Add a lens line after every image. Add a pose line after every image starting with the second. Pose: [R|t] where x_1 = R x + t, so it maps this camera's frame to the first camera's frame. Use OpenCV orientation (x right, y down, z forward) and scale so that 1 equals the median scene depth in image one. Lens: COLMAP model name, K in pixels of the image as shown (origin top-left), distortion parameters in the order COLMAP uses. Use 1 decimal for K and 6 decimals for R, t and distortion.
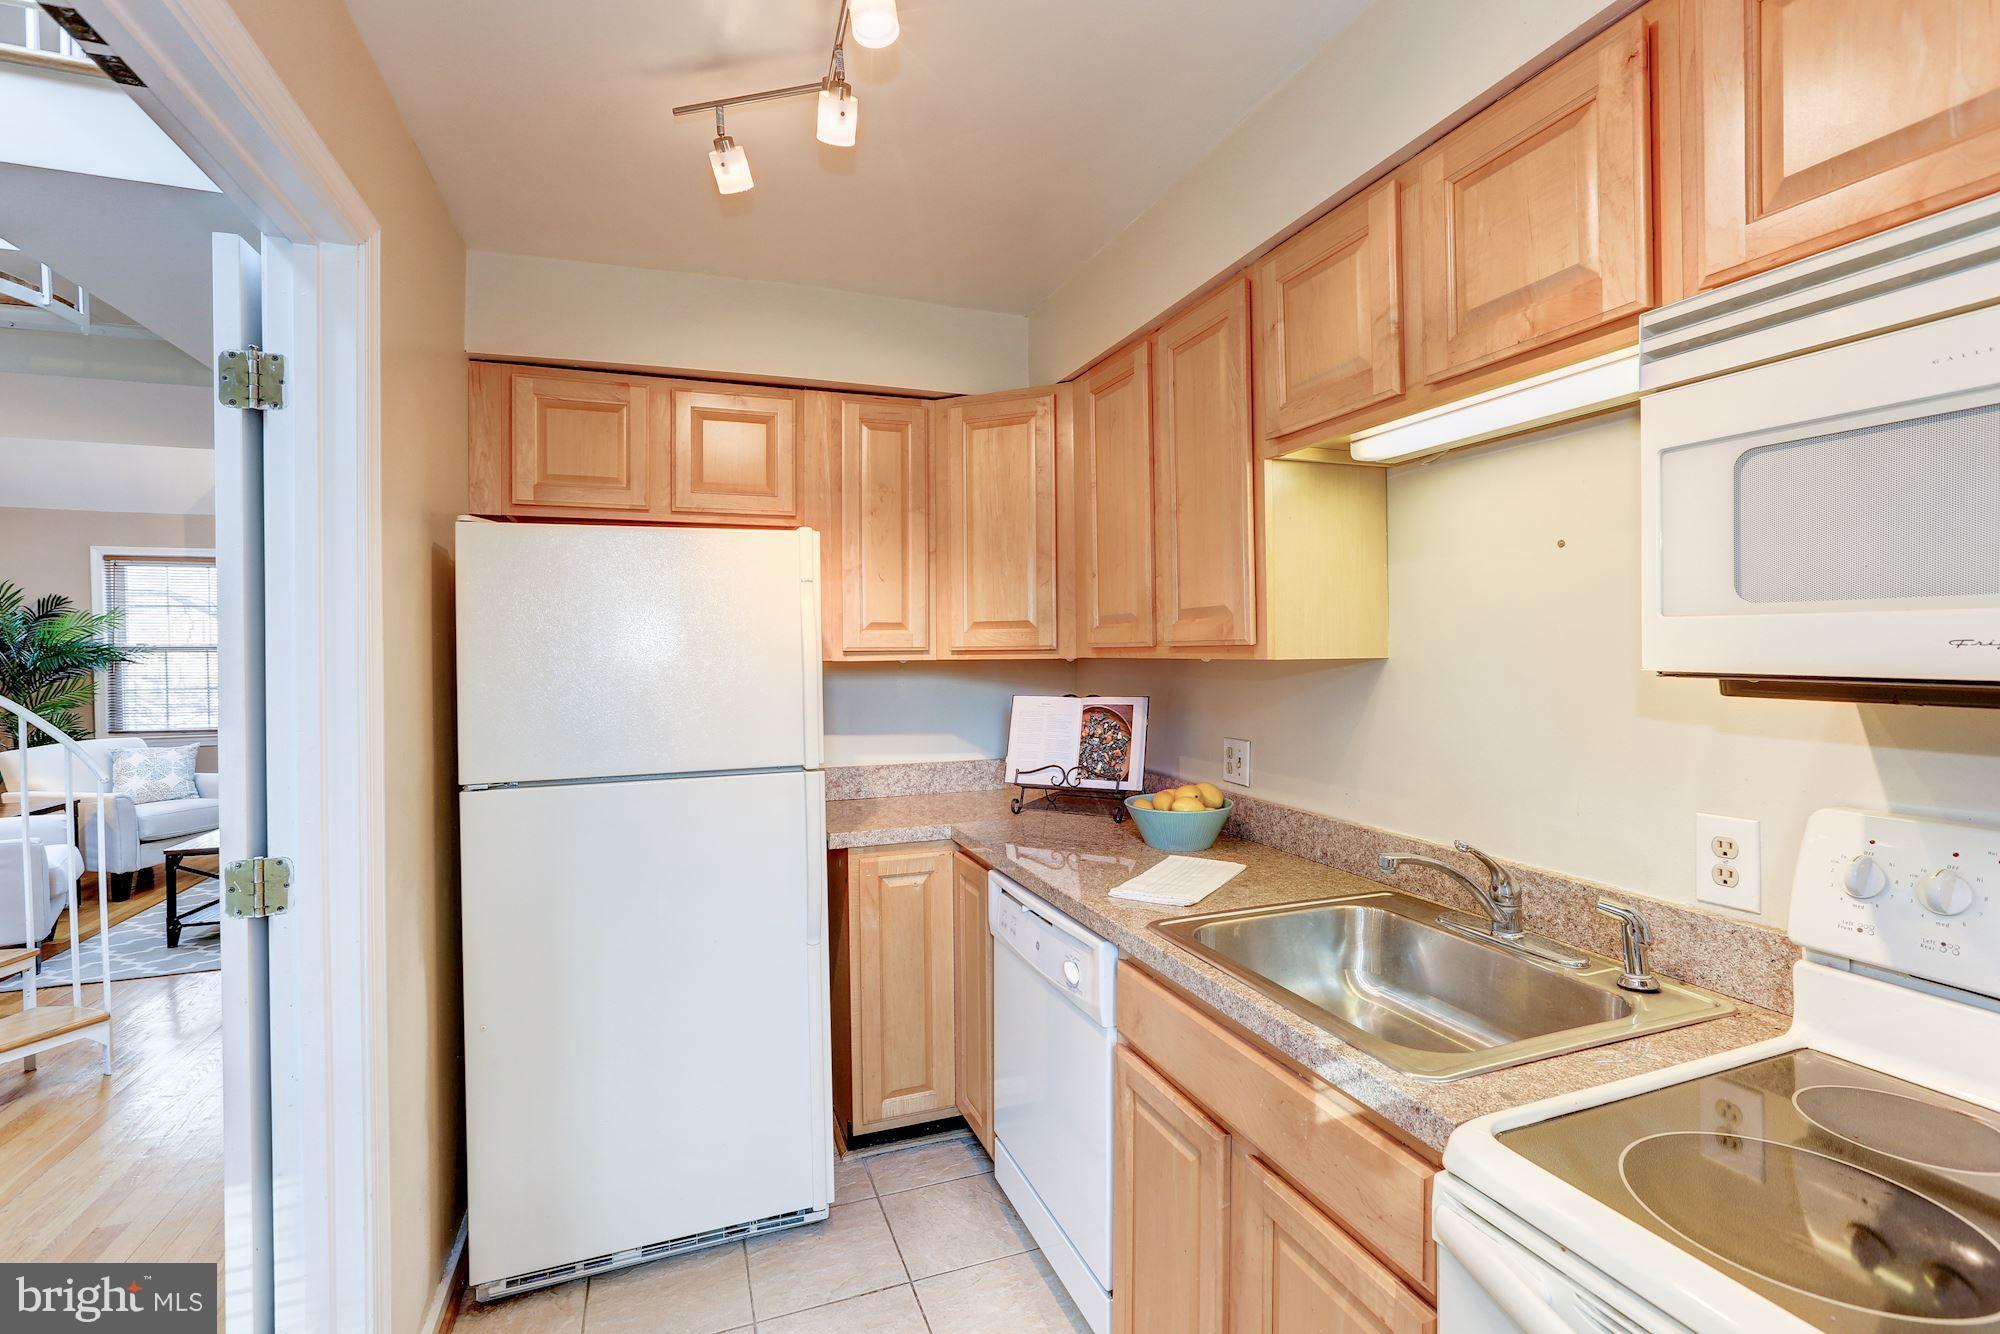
lens RADIAL K [[920.4, 0, 1017.2], [0, 920.4, 658.0], [0, 0, 1]] dist [-0.035394, 0.018985]
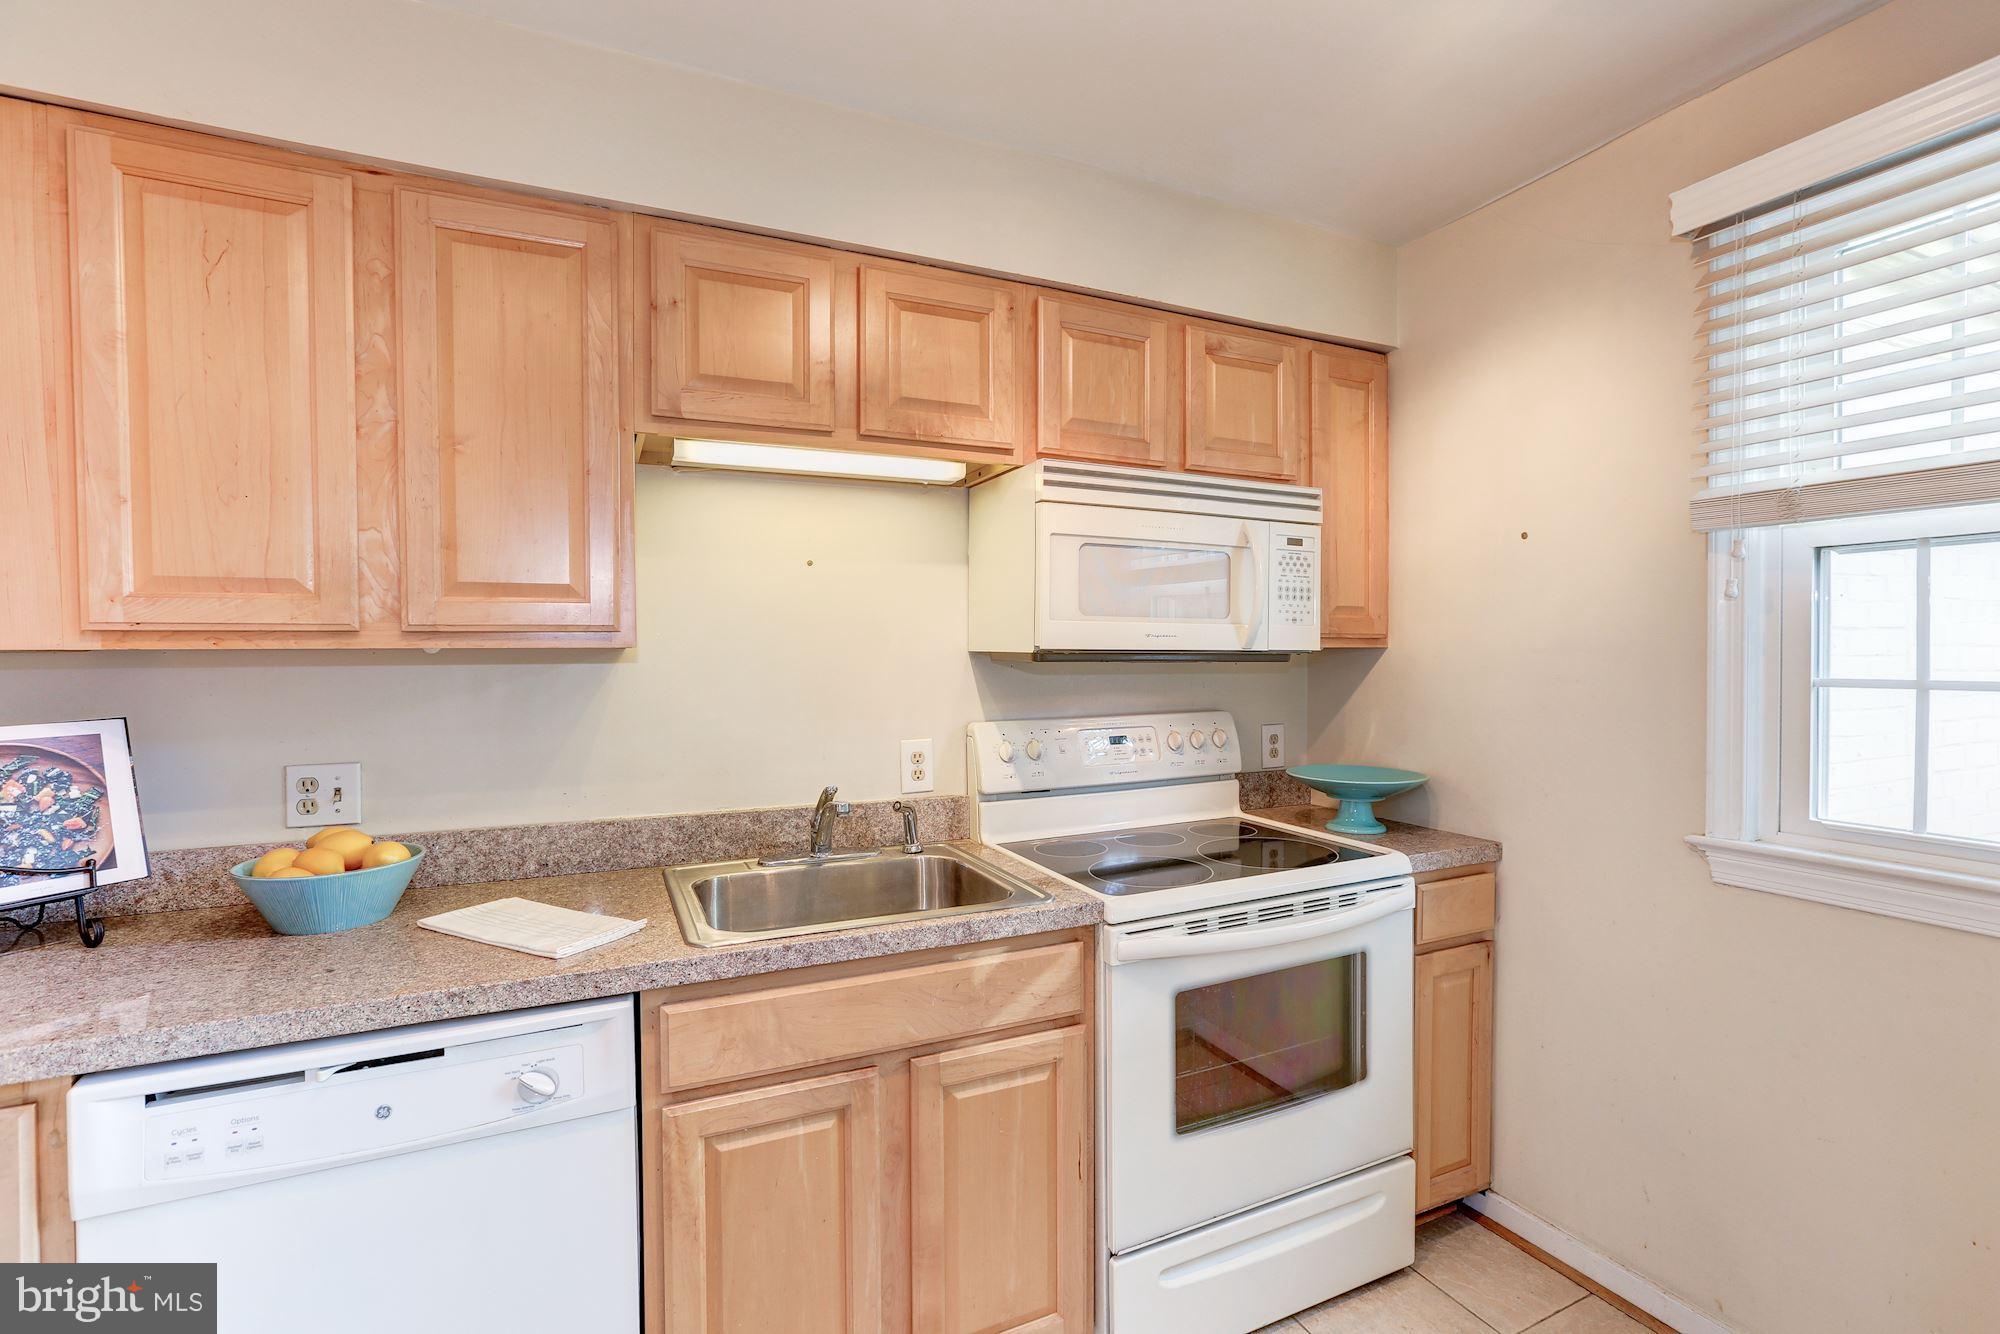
lens RADIAL K [[920.4, 0, 1017.2], [0, 920.4, 658.0], [0, 0, 1]] dist [-0.035394, 0.018985]
pose [[-0.074874, -0.003533, 0.997187, -0.569095], [0.014036, 0.999891, 0.004597, 0.011164], [-0.997094, 0.014341, -0.074816, 0.569318]]
